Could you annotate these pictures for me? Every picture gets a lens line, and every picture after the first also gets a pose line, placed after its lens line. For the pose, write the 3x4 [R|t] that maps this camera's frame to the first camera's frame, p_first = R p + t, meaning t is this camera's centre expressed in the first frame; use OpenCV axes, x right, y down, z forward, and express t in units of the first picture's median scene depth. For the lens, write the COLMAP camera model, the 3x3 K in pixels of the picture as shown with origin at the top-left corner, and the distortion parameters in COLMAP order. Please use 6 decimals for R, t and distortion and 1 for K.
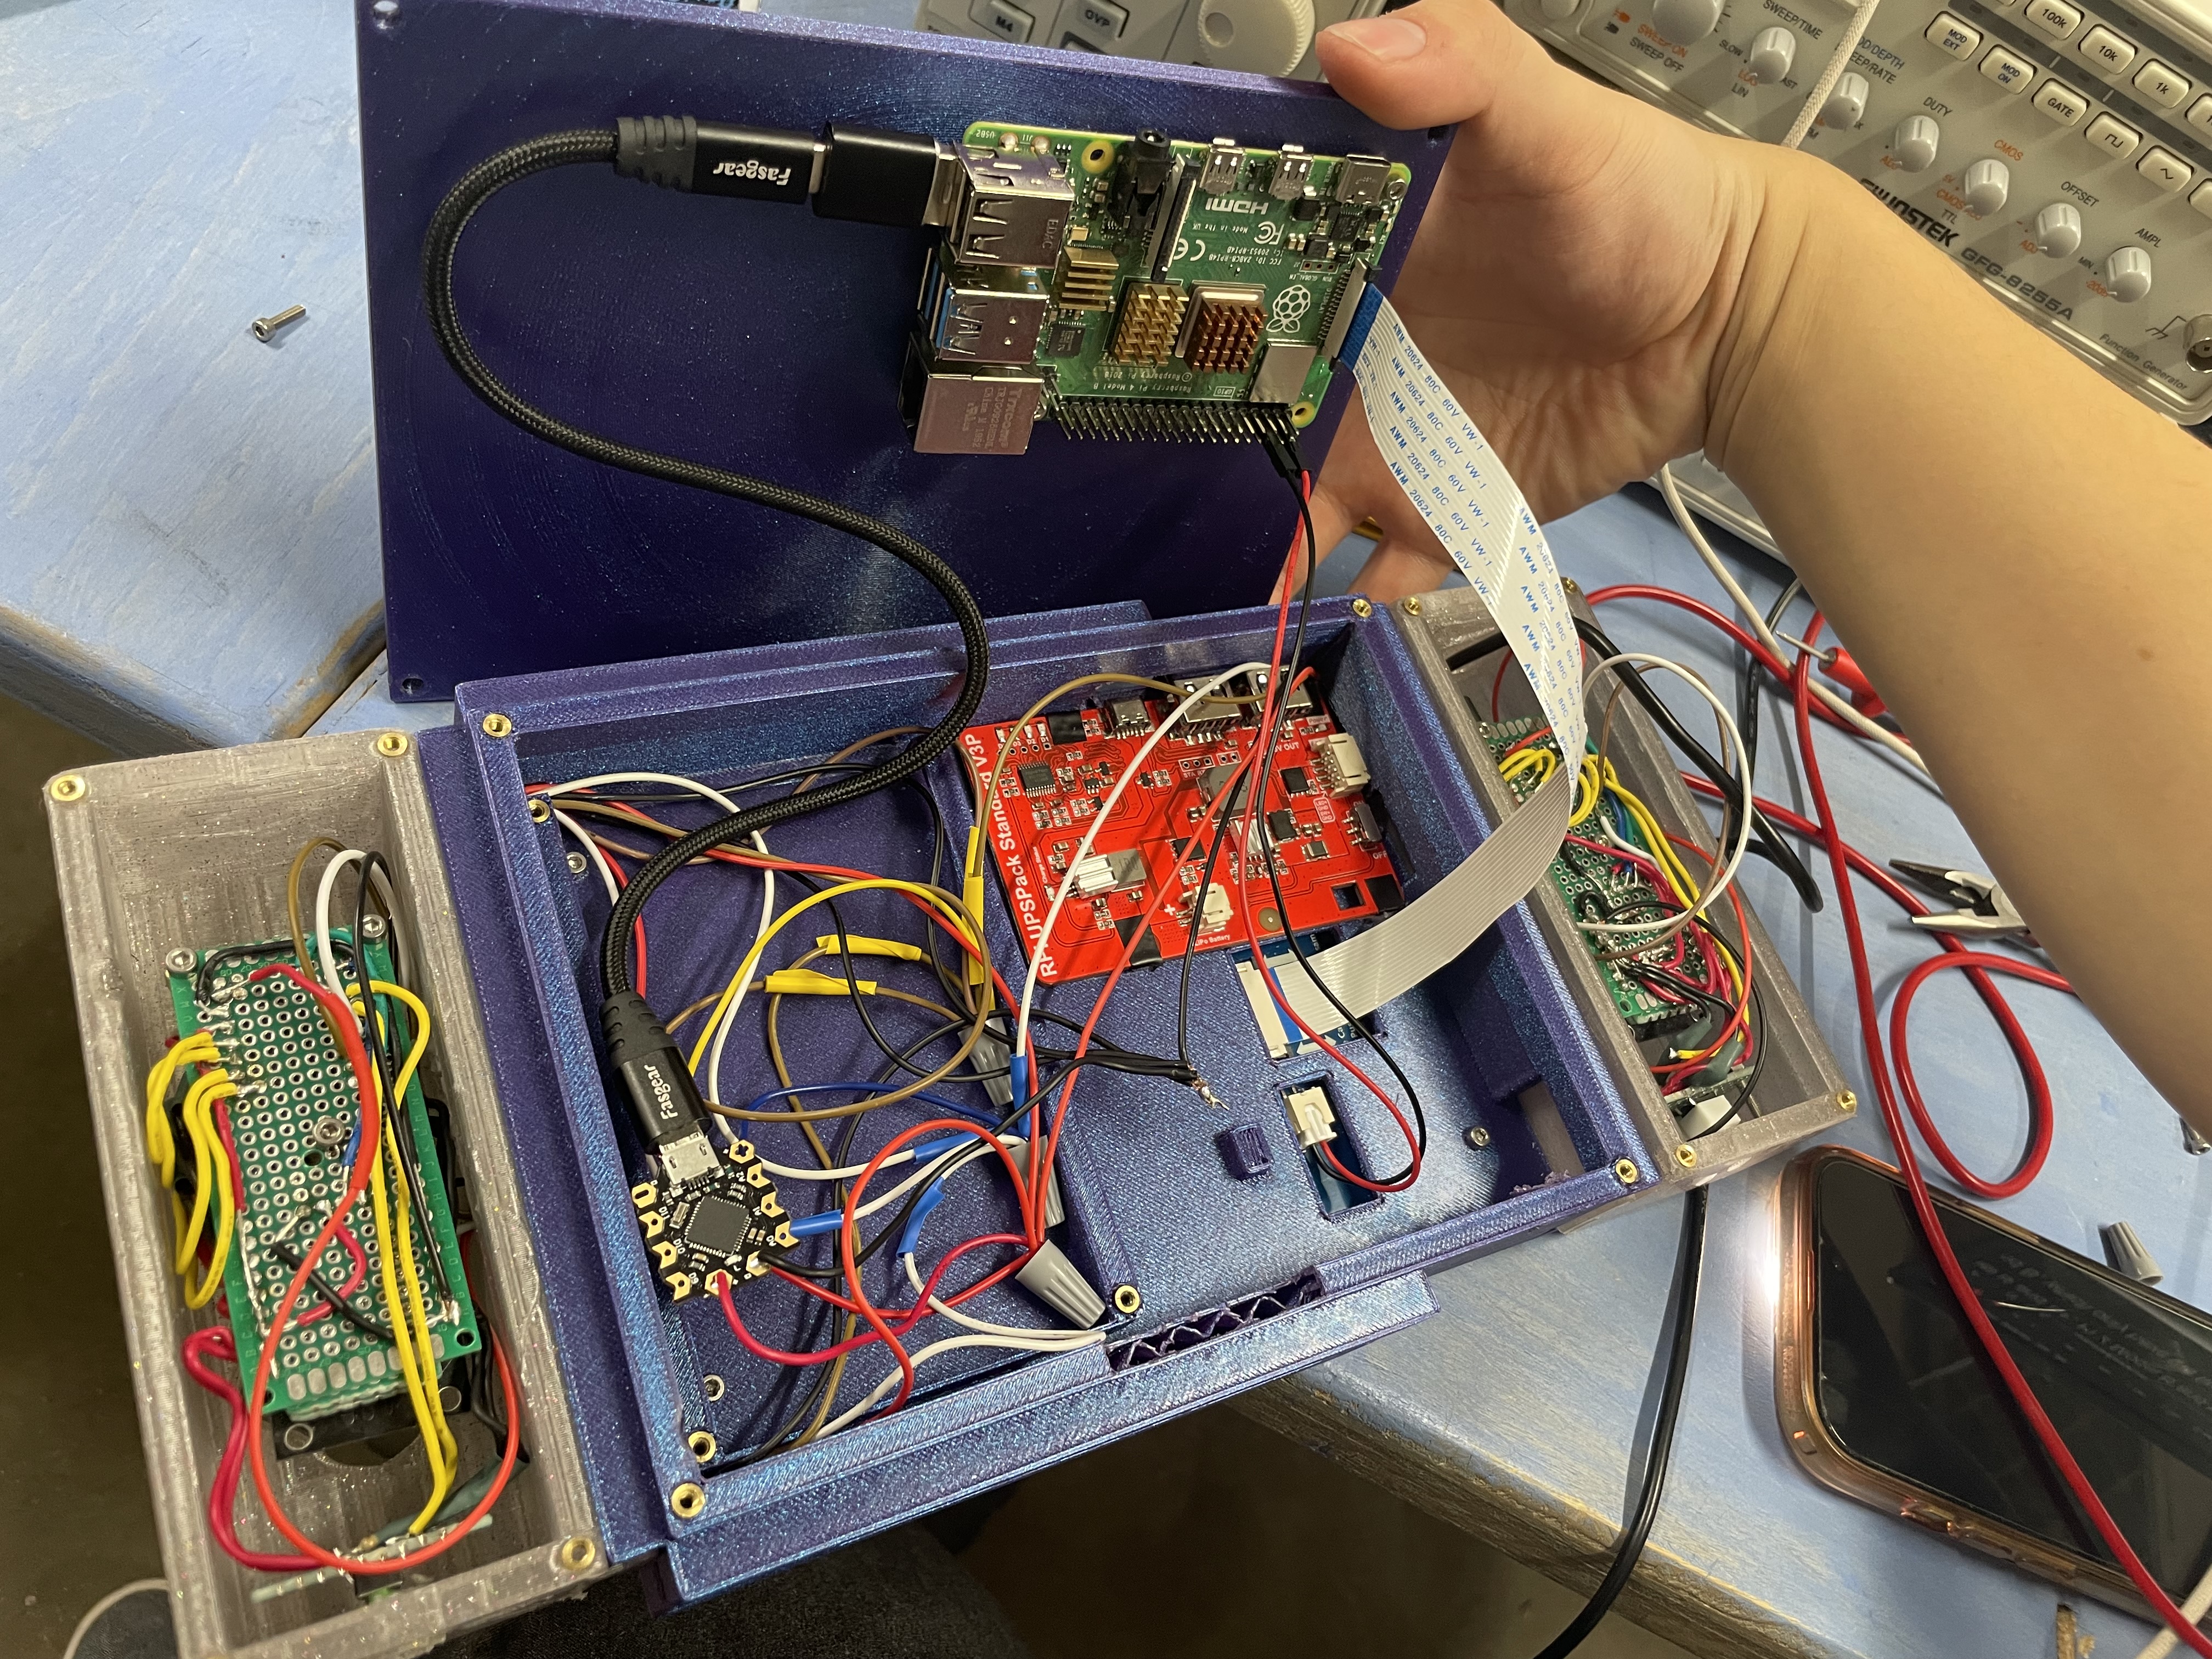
lens RADIAL K [[1660.2, 0, 1106.0], [0, 1660.2, 829.5], [0, 0, 1]] dist [-0.003096, -0.000631]
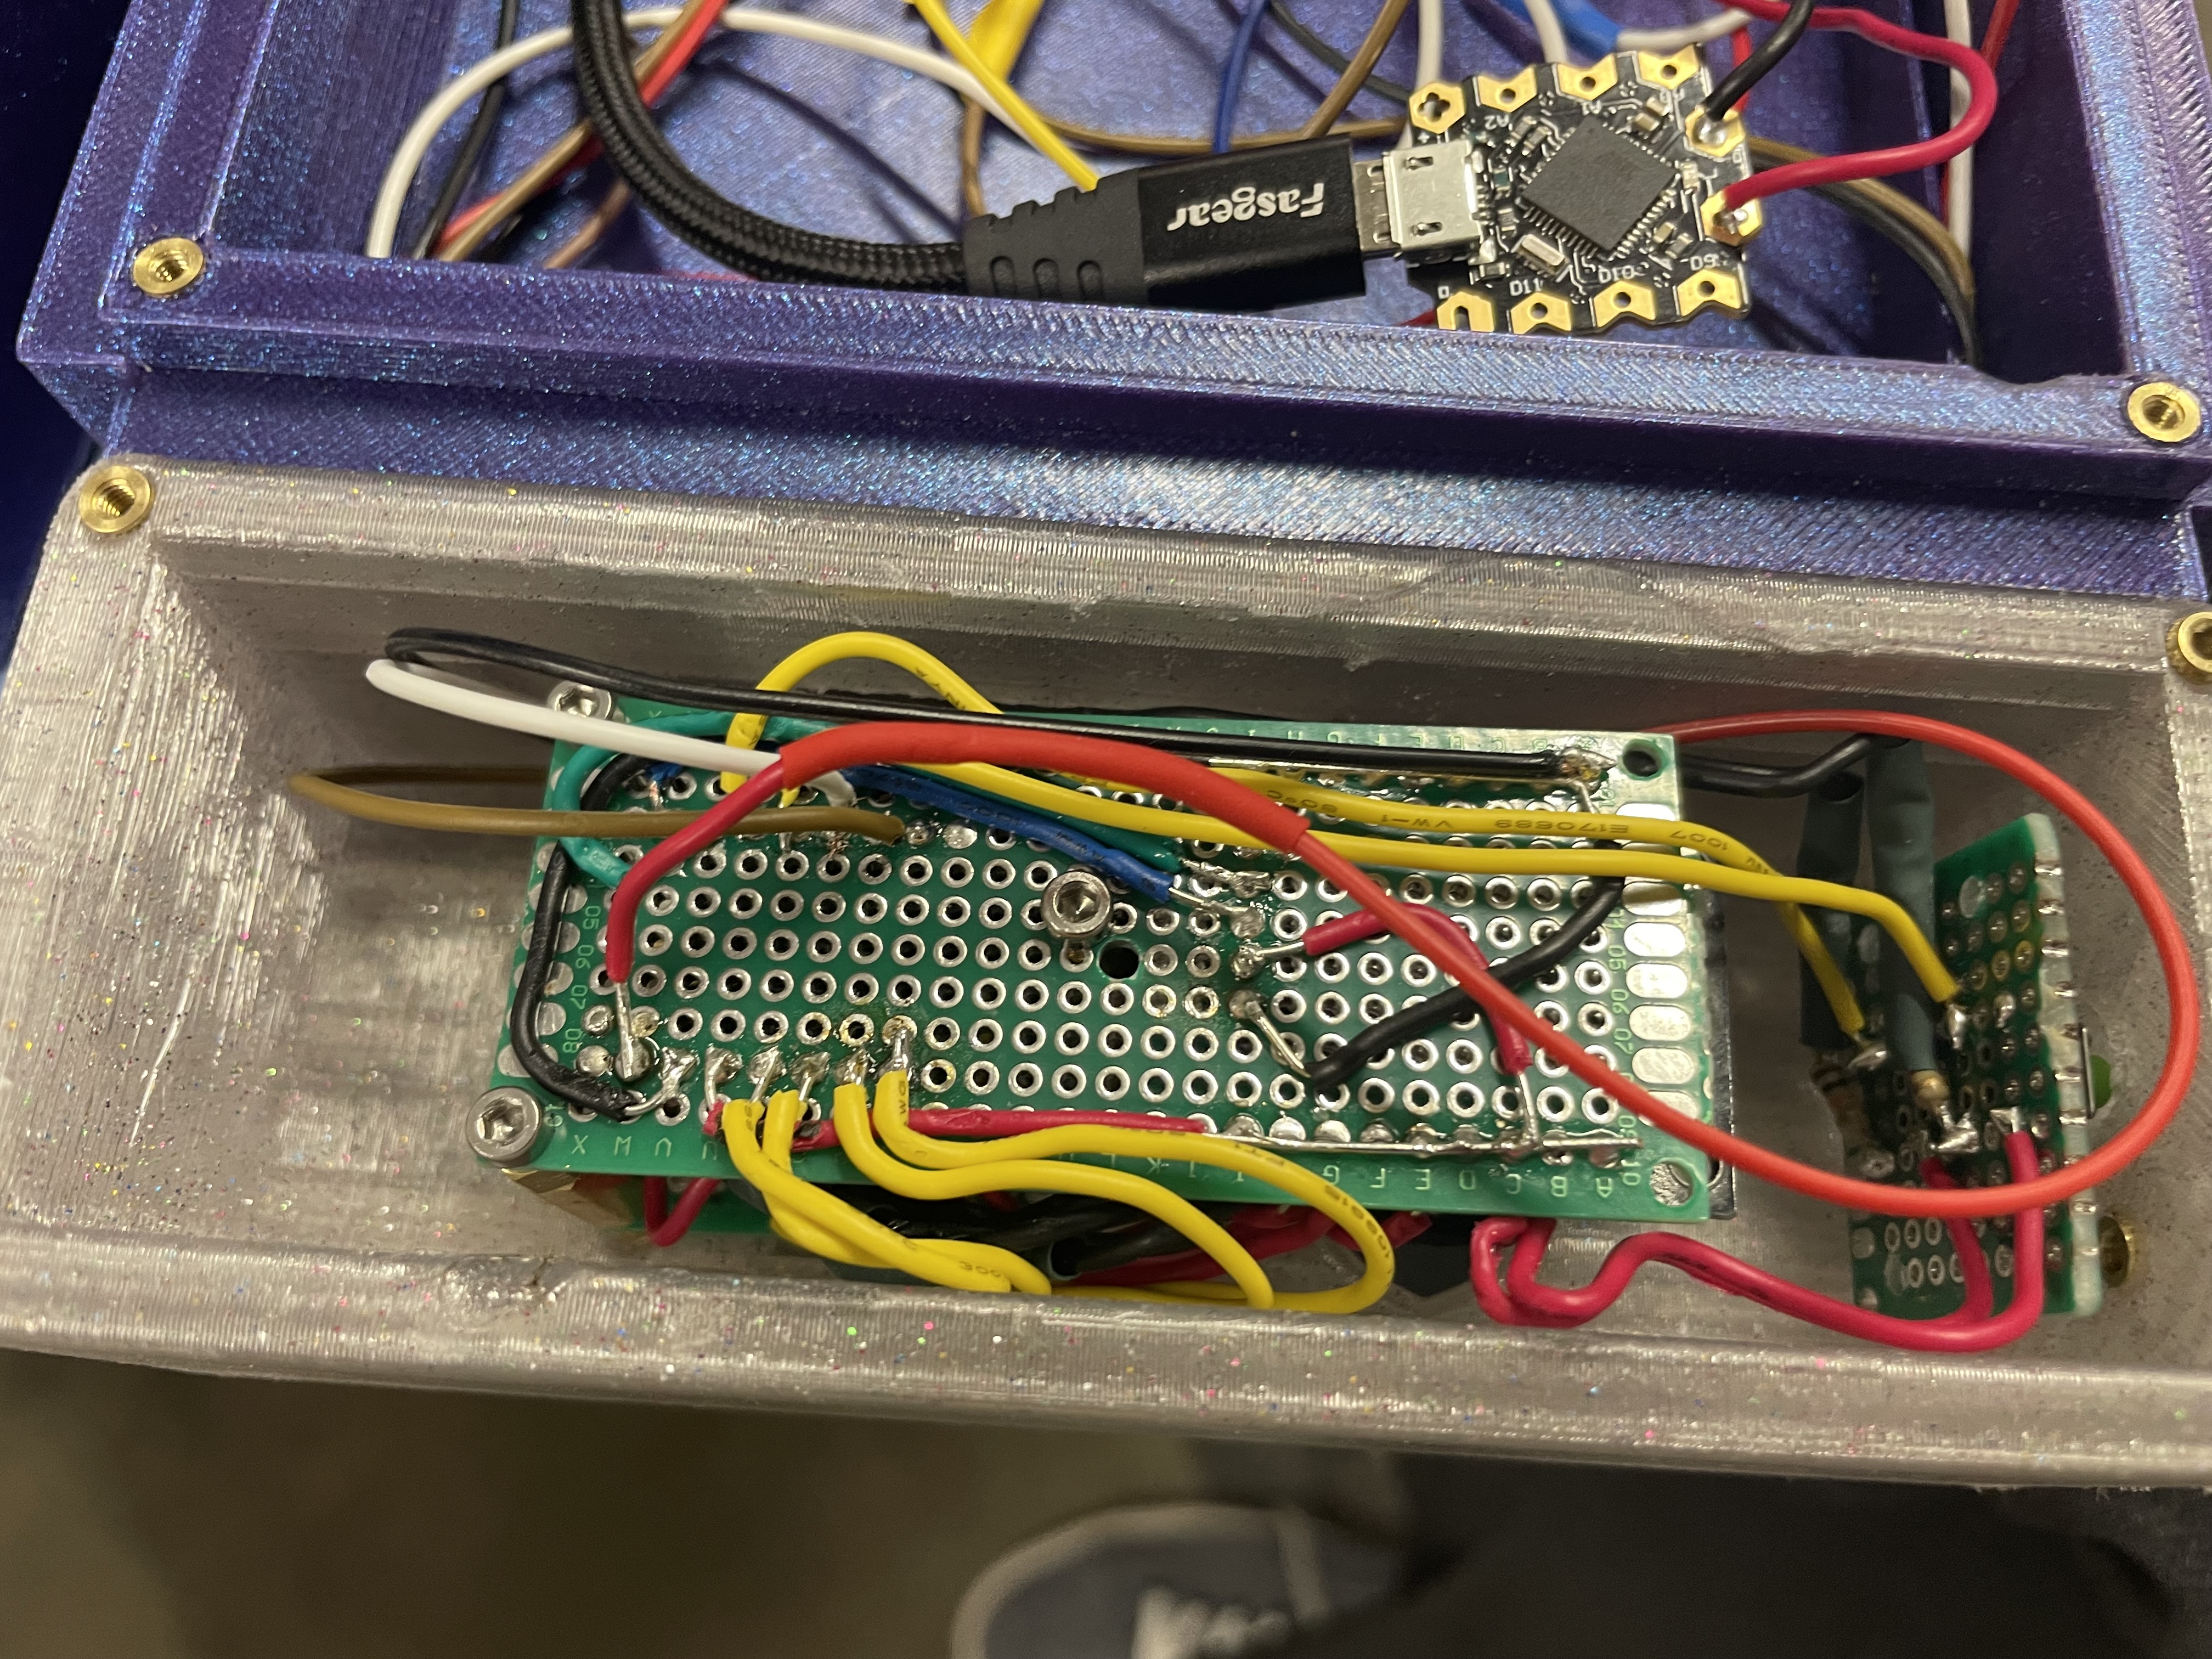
lens RADIAL K [[1660.2, 0, 1106.0], [0, 1660.2, 829.5], [0, 0, 1]] dist [-0.003096, -0.000631]
pose [[0.409092, -0.912429, -0.010826, -0.440838], [0.839717, 0.371796, 0.395783, 0.018885], [-0.357099, -0.171002, 0.918280, 0.619087]]
